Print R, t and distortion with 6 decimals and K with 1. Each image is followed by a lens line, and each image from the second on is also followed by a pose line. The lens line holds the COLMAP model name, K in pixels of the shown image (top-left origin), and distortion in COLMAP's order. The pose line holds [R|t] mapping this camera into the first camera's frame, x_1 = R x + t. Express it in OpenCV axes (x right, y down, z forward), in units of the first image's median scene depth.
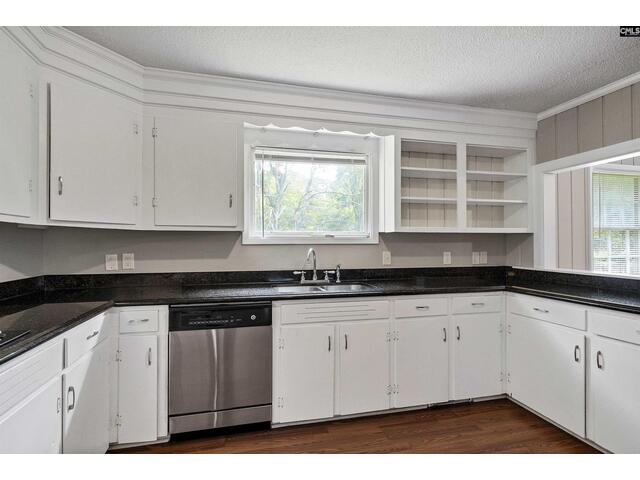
lens RADIAL K [[327.2, 0, 313.0], [0, 327.2, 235.6], [0, 0, 1]] dist [0.005826, -0.001171]
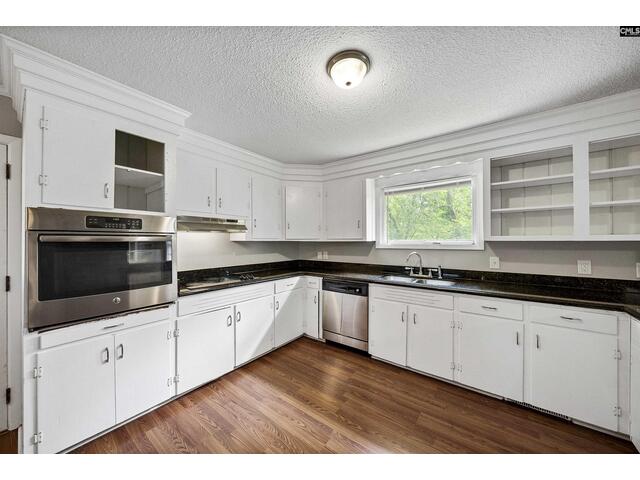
lens RADIAL K [[227.0, 0, 322.0], [0, 227.0, 237.0], [0, 0, 1]] dist [-0.007313, 0.000353]
pose [[0.643920, -0.015937, -0.764927, 0.525317], [0.017355, 0.999830, -0.006221, -0.030844], [0.764896, -0.009270, 0.644087, 0.043354]]
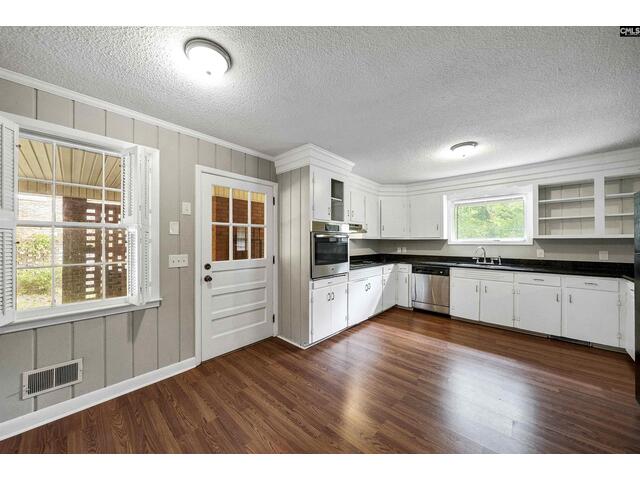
lens RADIAL K [[227.0, 0, 330.3], [0, 227.0, 237.0], [0, 0, 1]] dist [-0.007313, 0.000353]
pose [[0.585386, -0.017038, -0.810575, 0.633572], [0.015067, 0.999835, -0.010135, -0.023906], [0.810614, -0.006280, 0.585547, -0.647853]]
